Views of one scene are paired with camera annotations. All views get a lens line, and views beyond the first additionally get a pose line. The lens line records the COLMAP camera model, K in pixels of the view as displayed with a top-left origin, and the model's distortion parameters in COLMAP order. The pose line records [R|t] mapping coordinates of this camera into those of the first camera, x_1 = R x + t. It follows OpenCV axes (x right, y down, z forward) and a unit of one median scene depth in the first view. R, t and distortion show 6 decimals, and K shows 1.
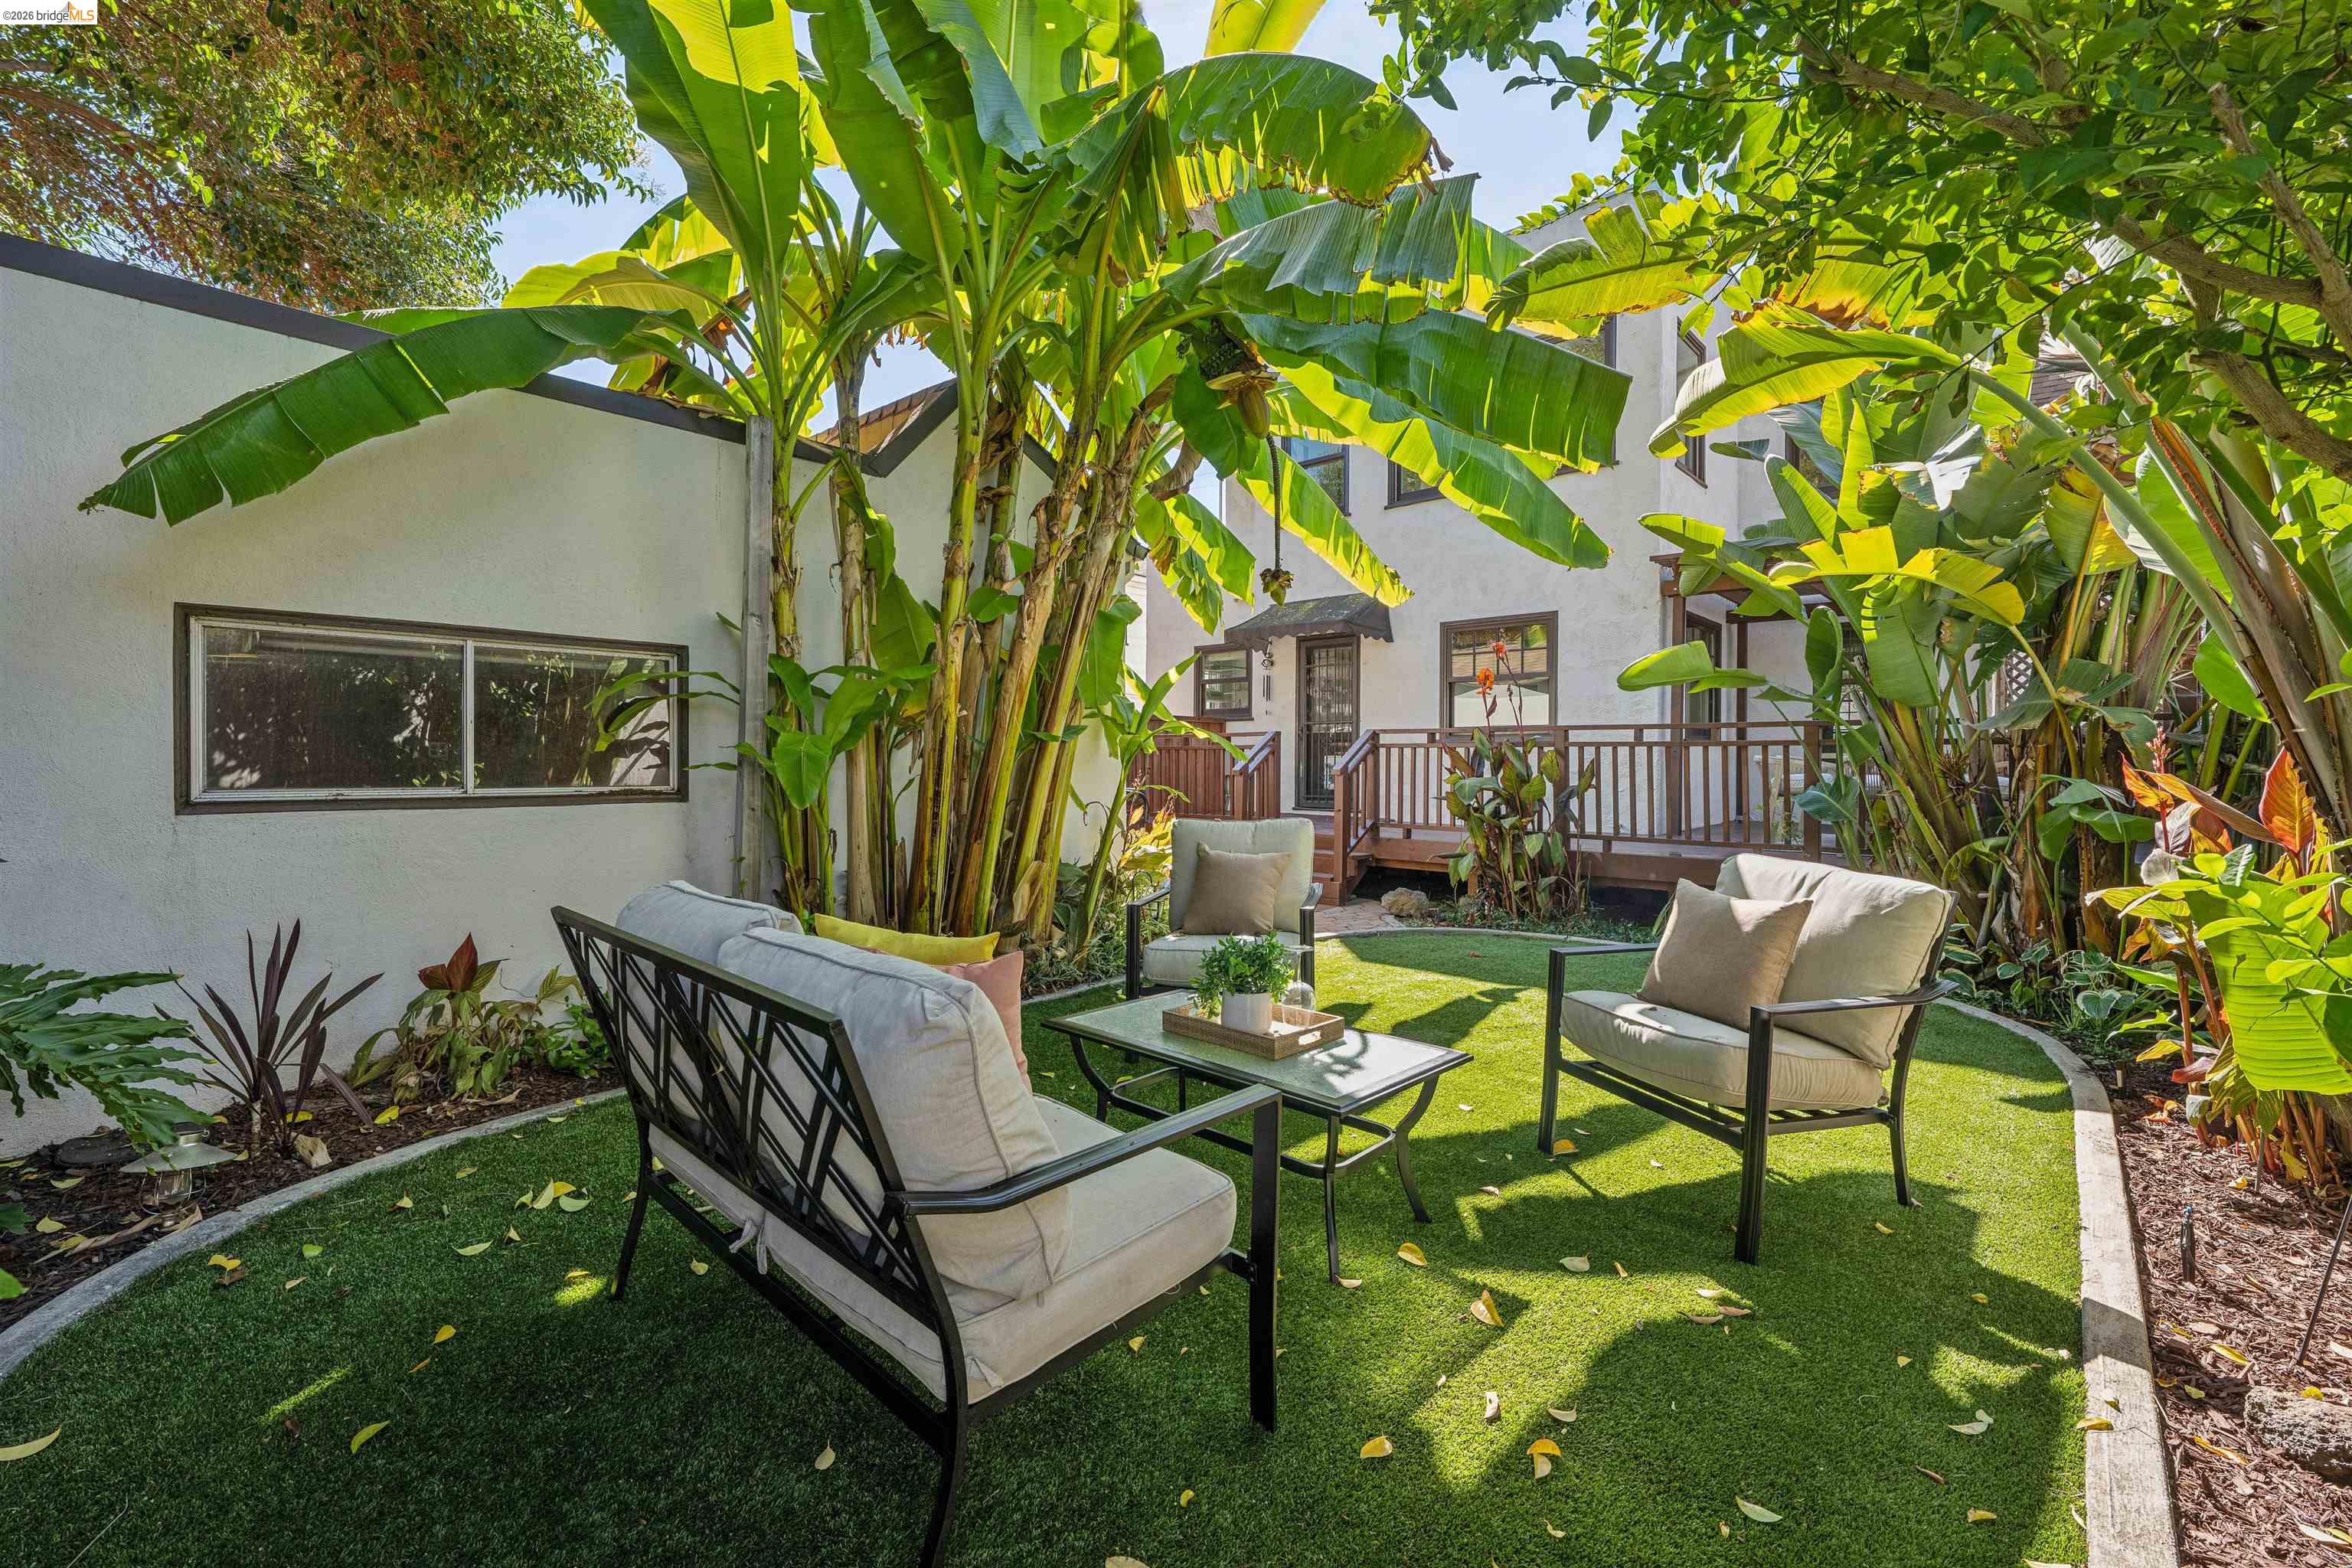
lens RADIAL K [[968.6, 0, 1187.1], [0, 968.6, 772.4], [0, 0, 1]] dist [-0.000710, -0.000303]
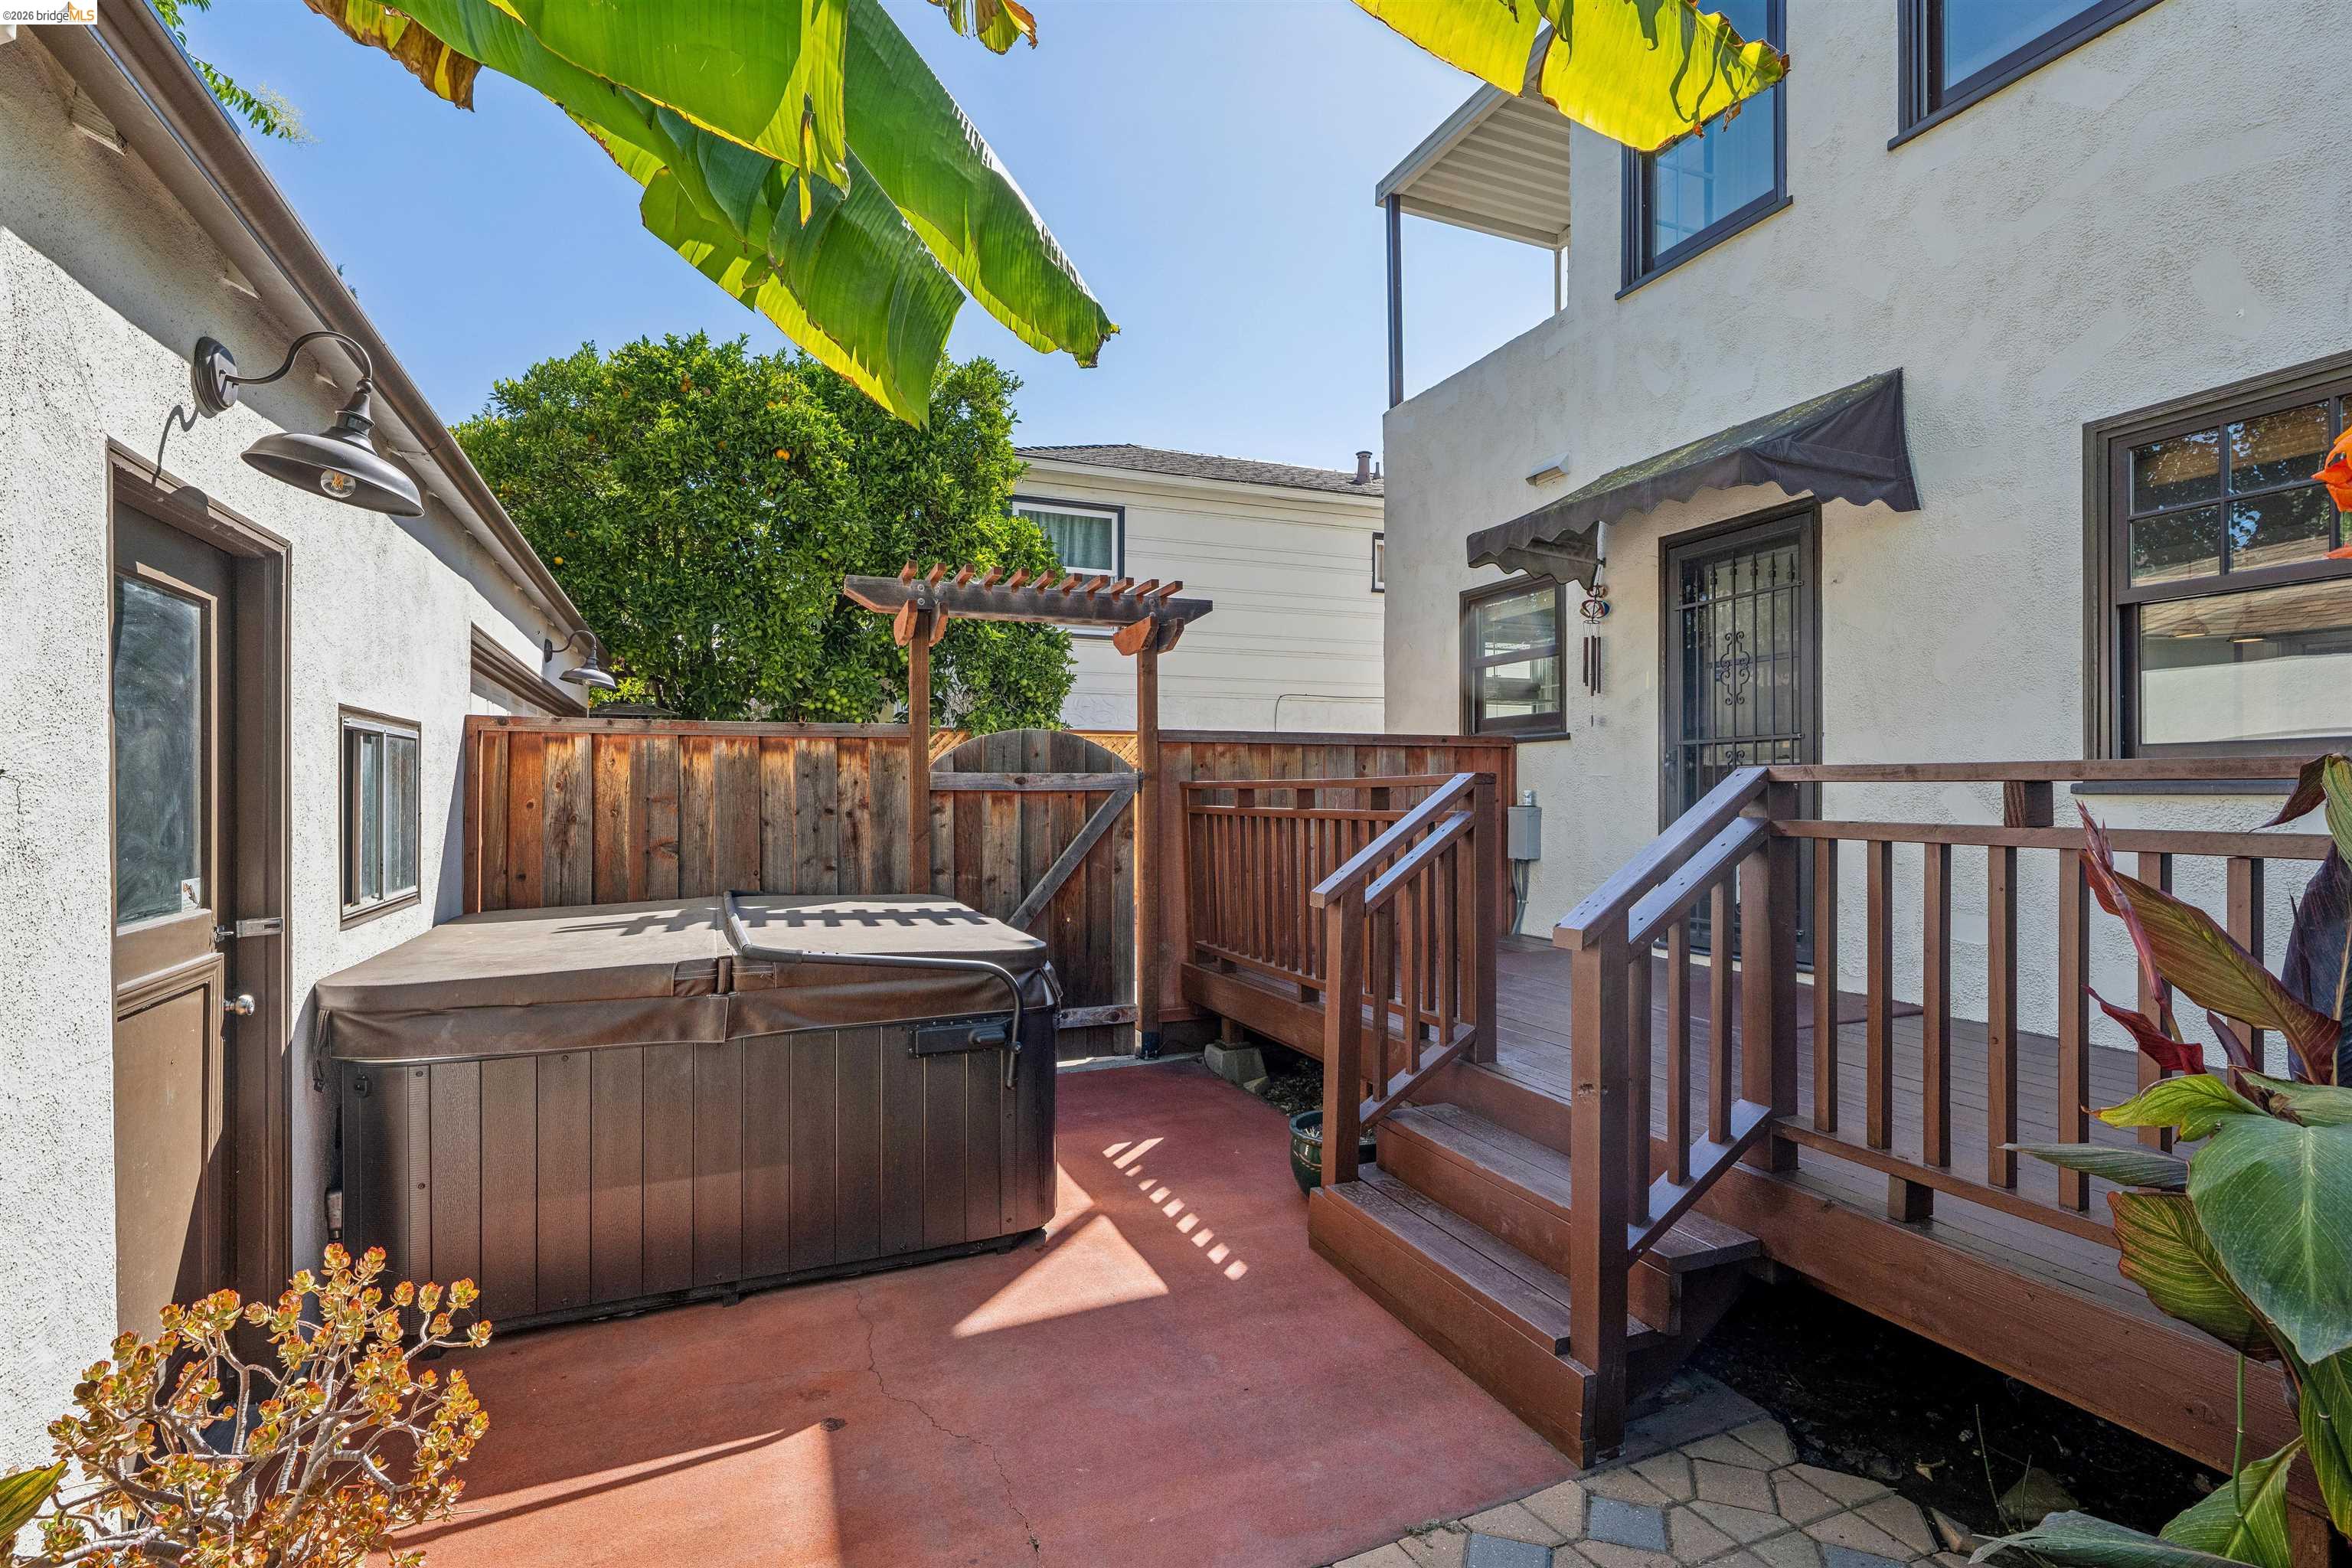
lens RADIAL K [[1102.5, 0, 1161.9], [0, 1102.5, 787.5], [0, 0, 1]] dist [0.000066, 0.000091]
pose [[0.899131, -0.010463, -0.437554, 0.291397], [0.003699, 0.999860, -0.016308, -0.056516], [0.437664, 0.013044, 0.899044, 1.085693]]
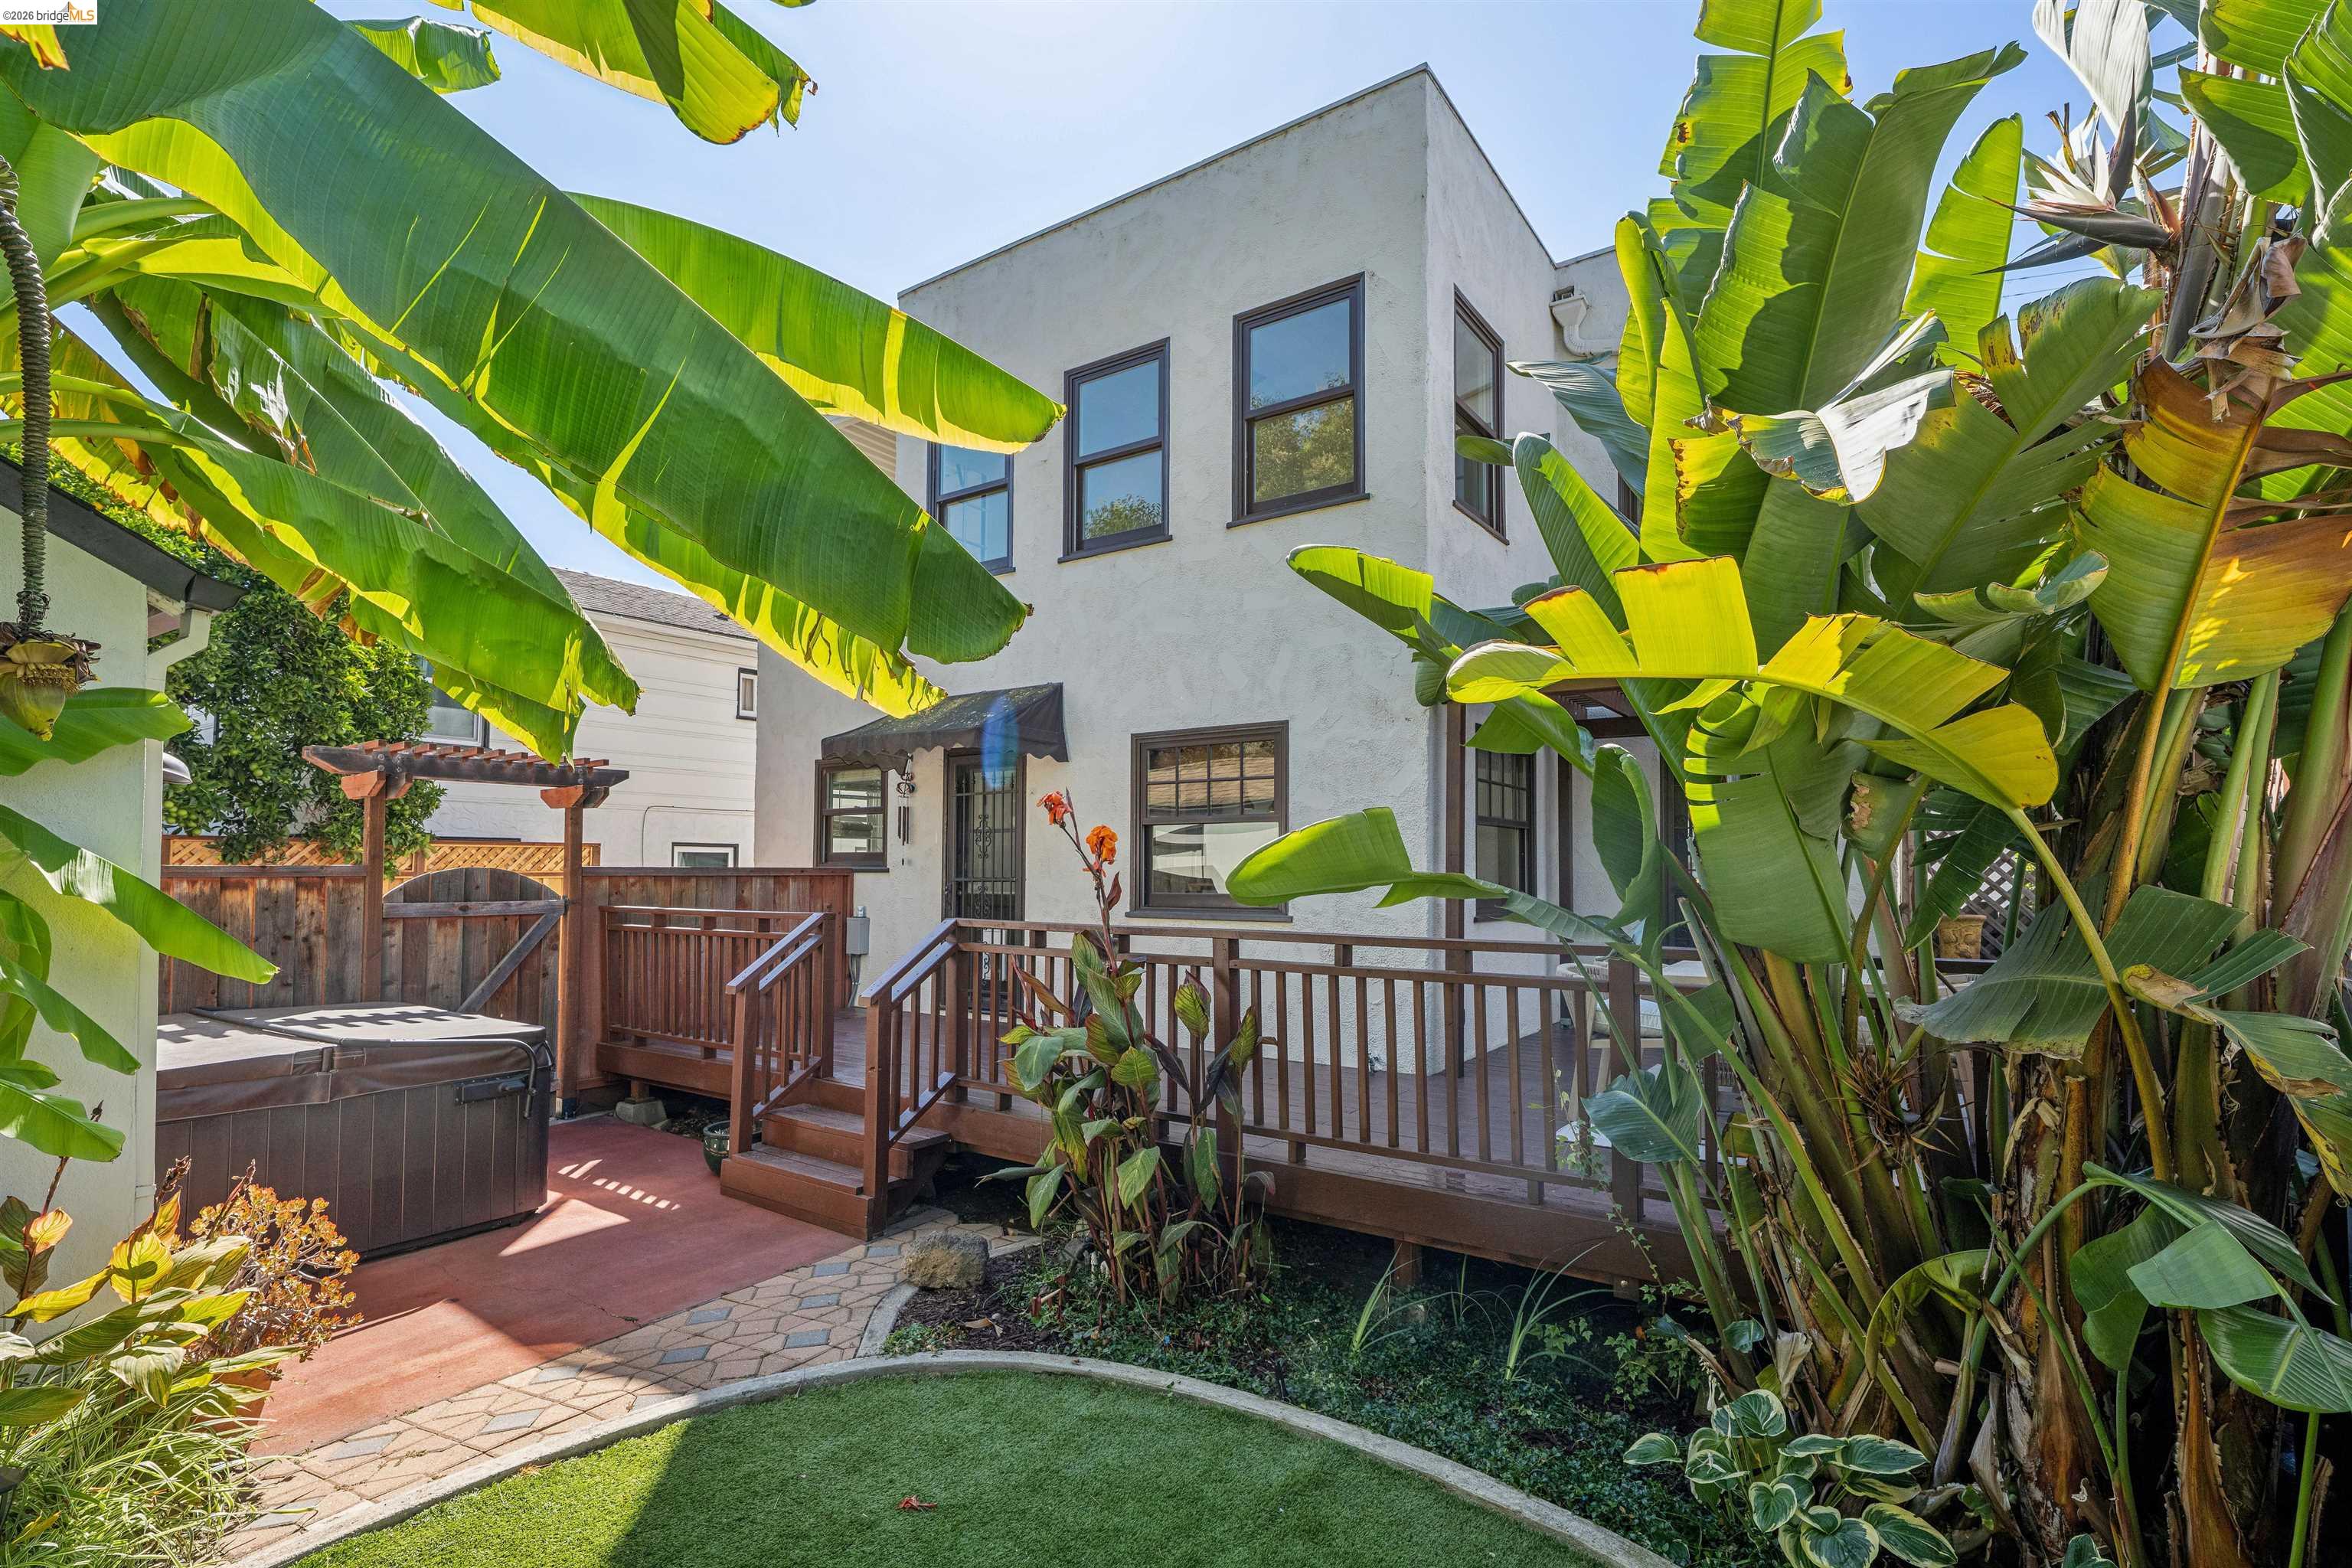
lens RADIAL K [[1102.5, 0, 1180.2], [0, 1102.5, 840.7], [0, 0, 1]] dist [0.000066, 0.000091]
pose [[0.990818, 0.002616, 0.135179, 0.392209], [0.002615, 0.999255, -0.038503, -0.108585], [-0.135179, 0.038503, 0.990073, 0.524479]]
